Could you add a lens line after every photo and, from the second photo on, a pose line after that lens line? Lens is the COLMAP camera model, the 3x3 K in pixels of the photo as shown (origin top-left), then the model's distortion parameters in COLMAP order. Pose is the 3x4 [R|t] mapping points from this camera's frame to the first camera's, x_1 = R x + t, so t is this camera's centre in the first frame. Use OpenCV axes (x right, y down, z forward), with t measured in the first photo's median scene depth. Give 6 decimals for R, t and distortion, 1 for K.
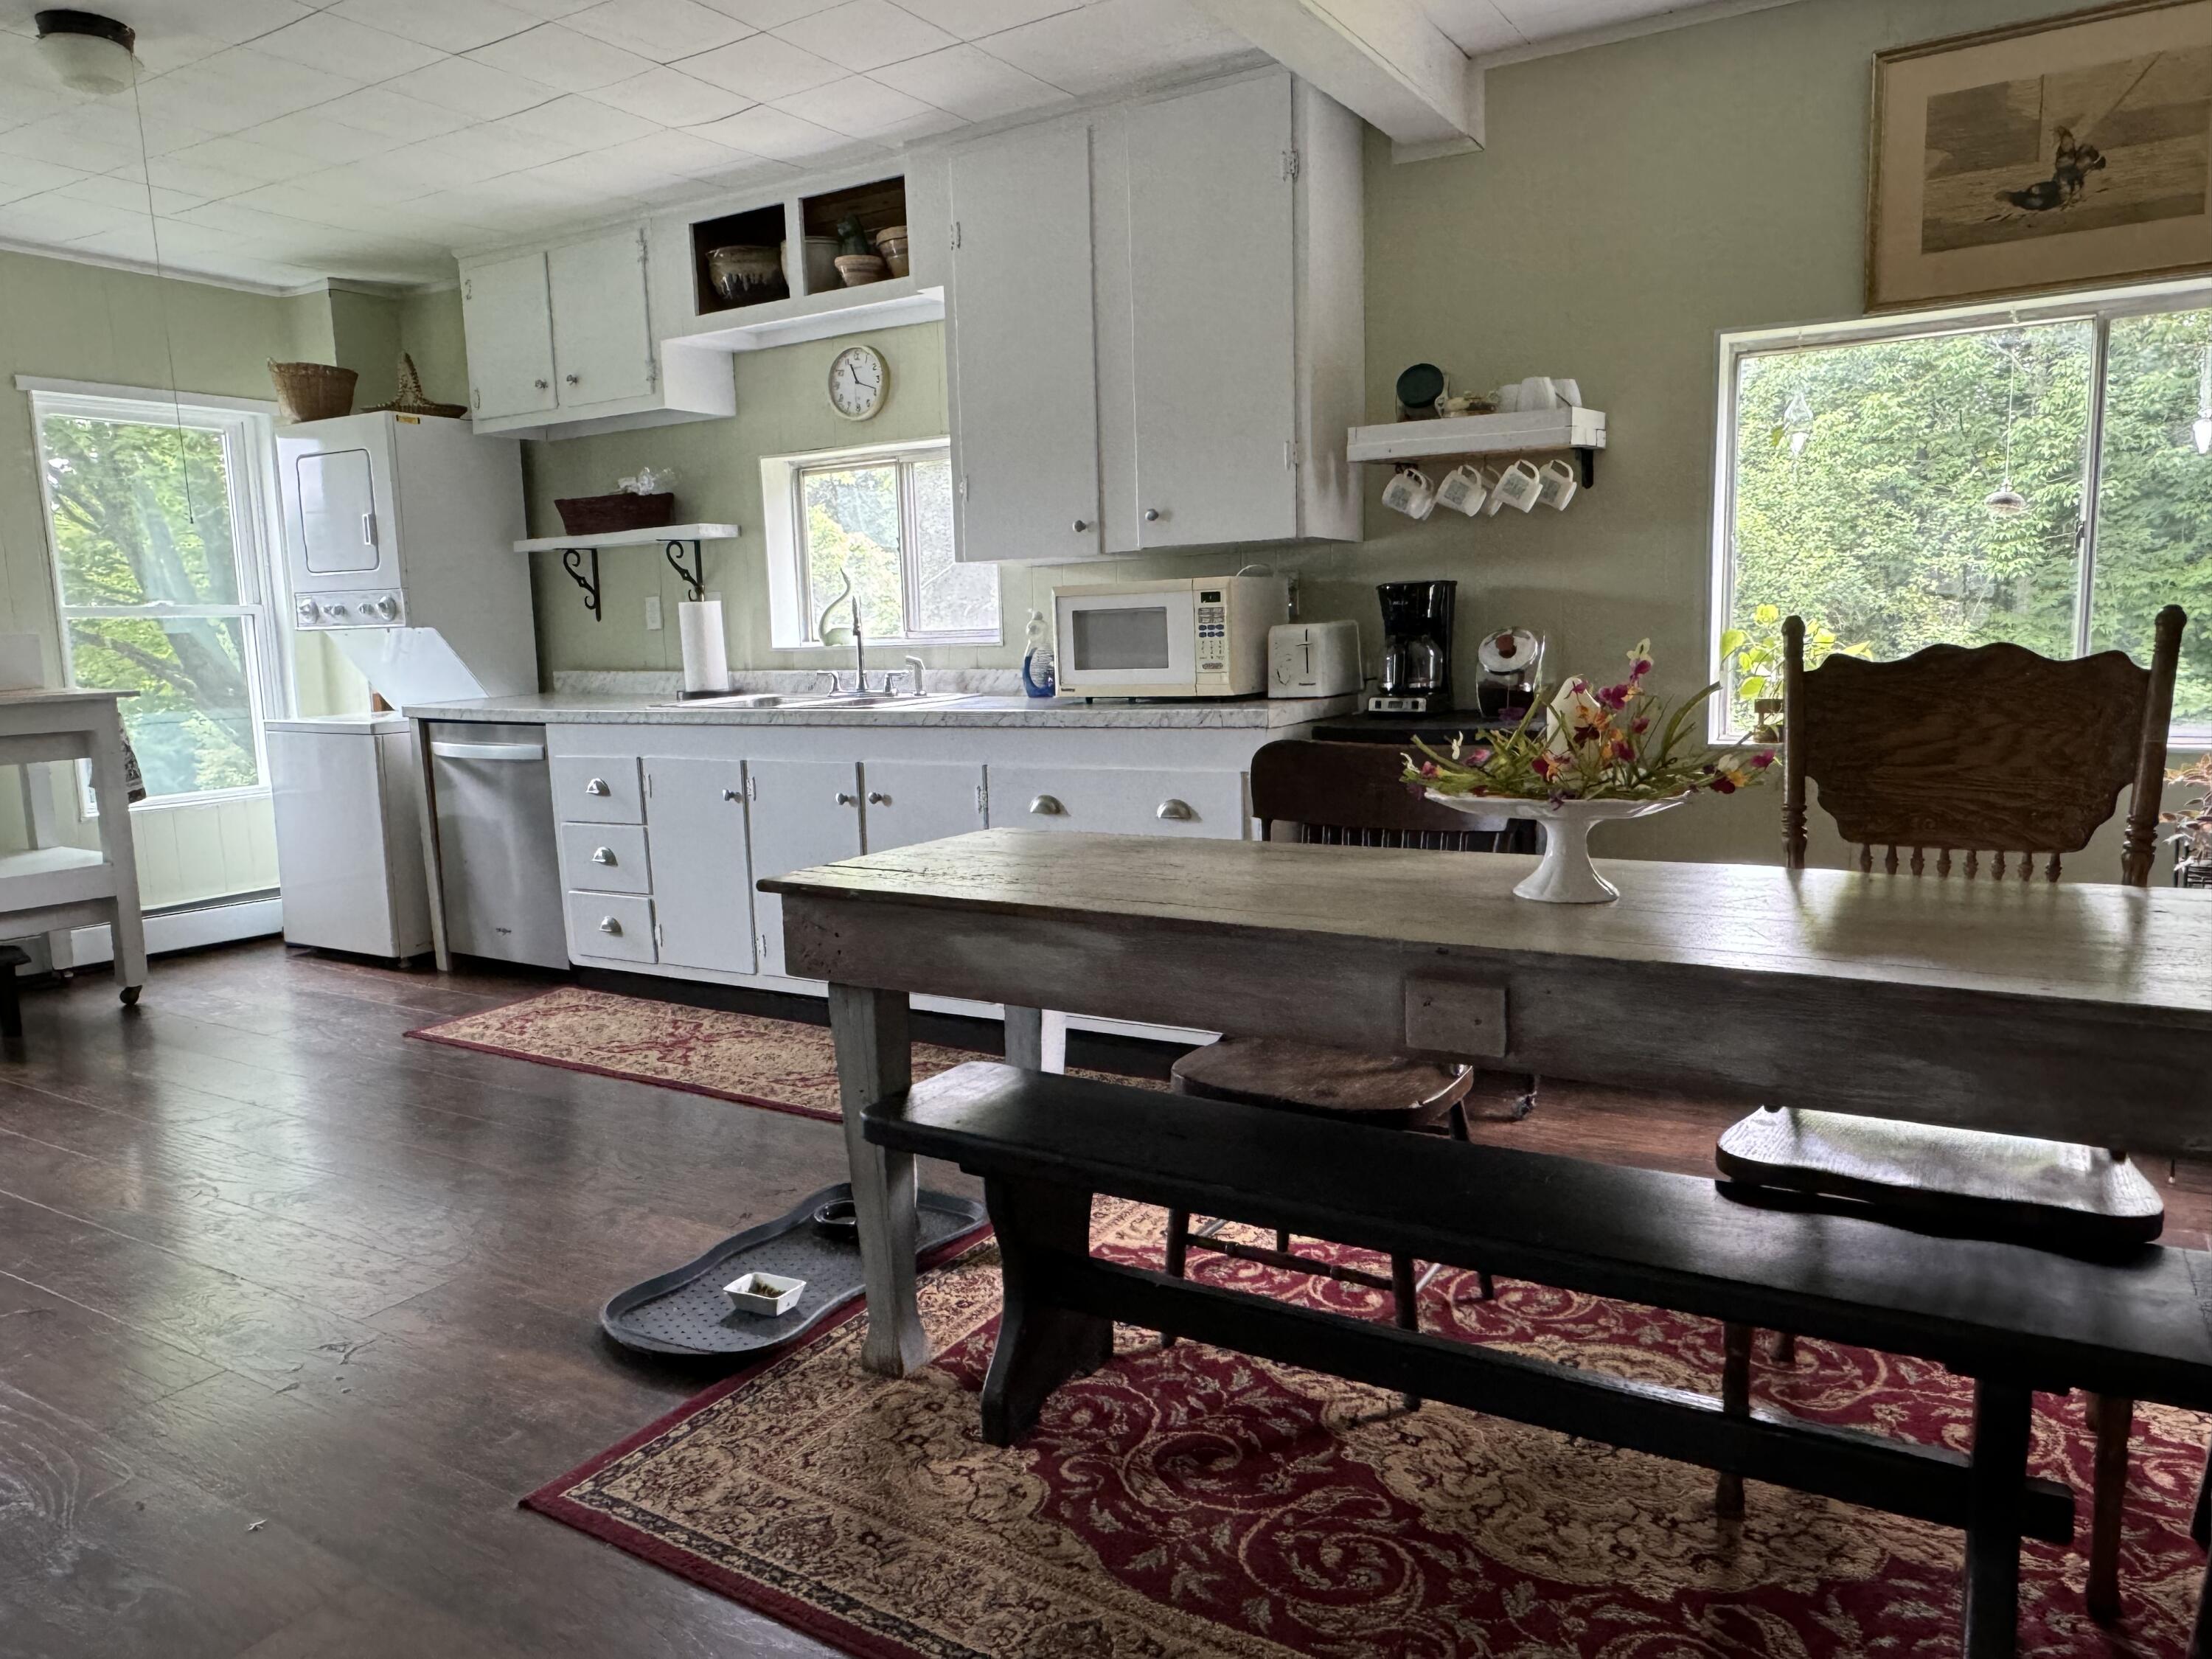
lens RADIAL K [[1481.0, 0, 1088.5], [0, 1481.0, 835.0], [0, 0, 1]] dist [-0.001964, 0.001838]
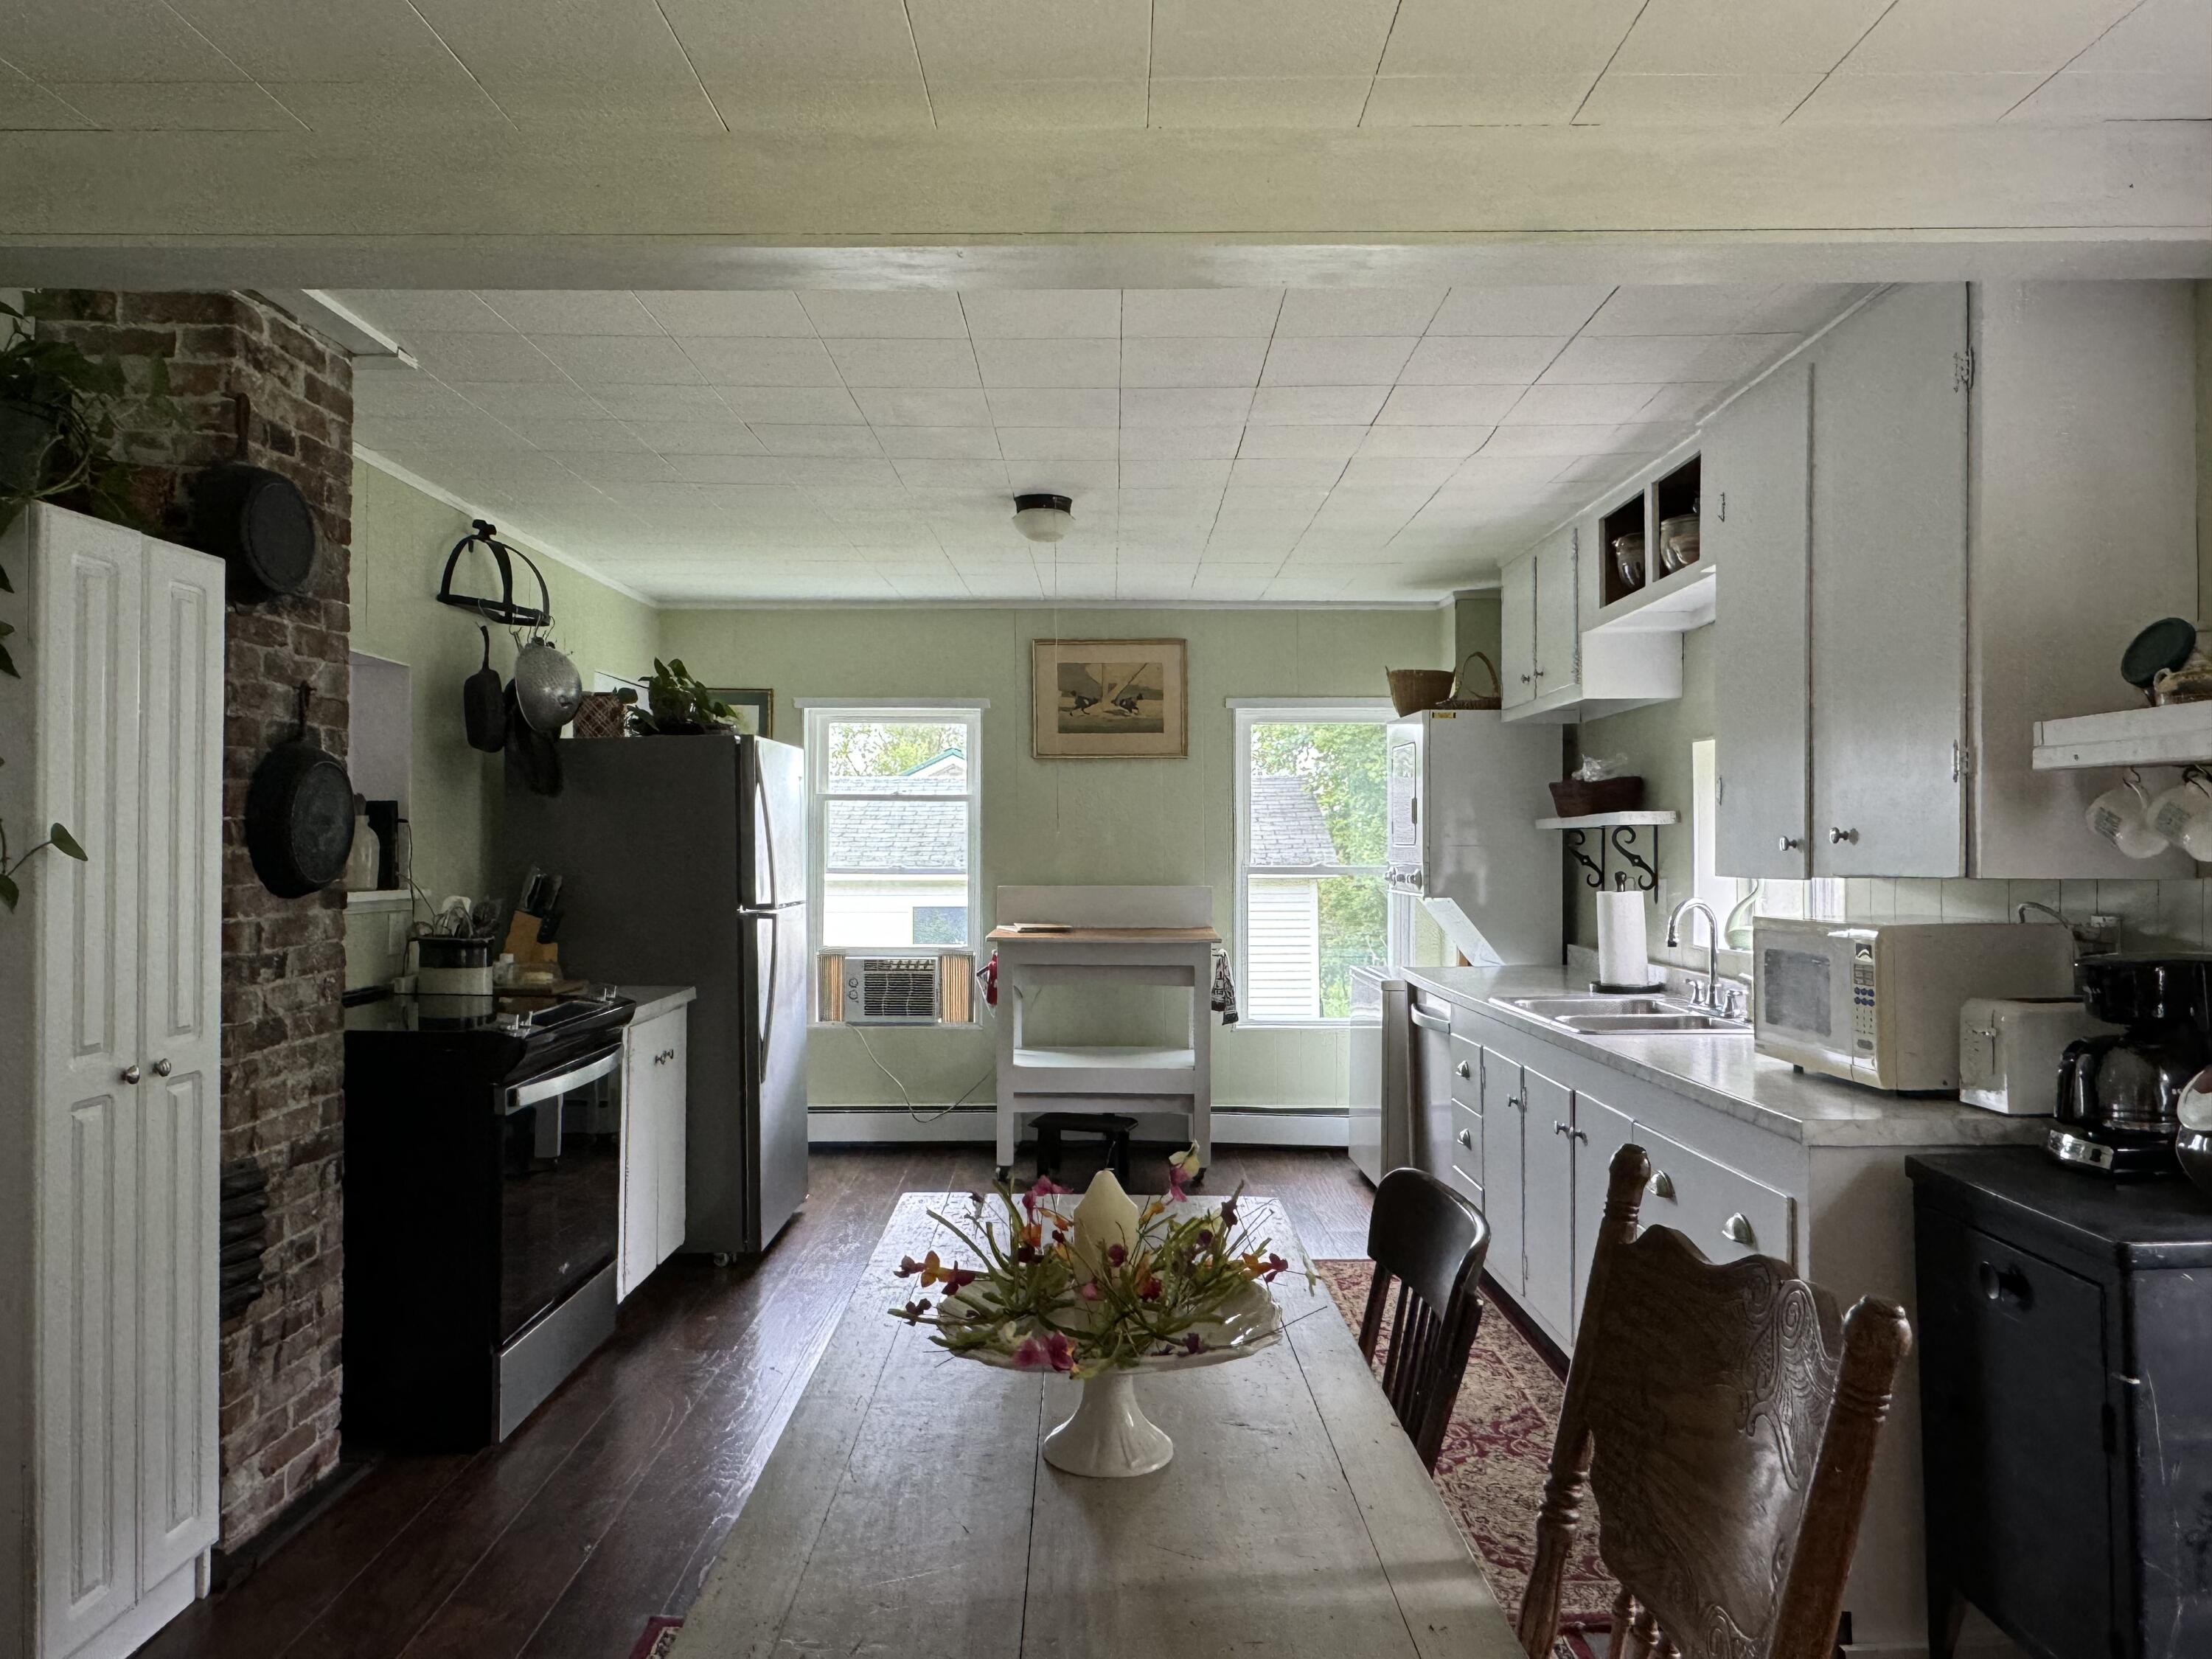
lens RADIAL K [[1481.0, 0, 1088.5], [0, 1481.0, 835.0], [0, 0, 1]] dist [-0.001964, 0.001838]
pose [[0.510200, 0.024820, -0.859698, 0.430986], [-0.144304, 0.987883, -0.057118, -0.100414], [0.847863, 0.153200, 0.507600, 0.244082]]
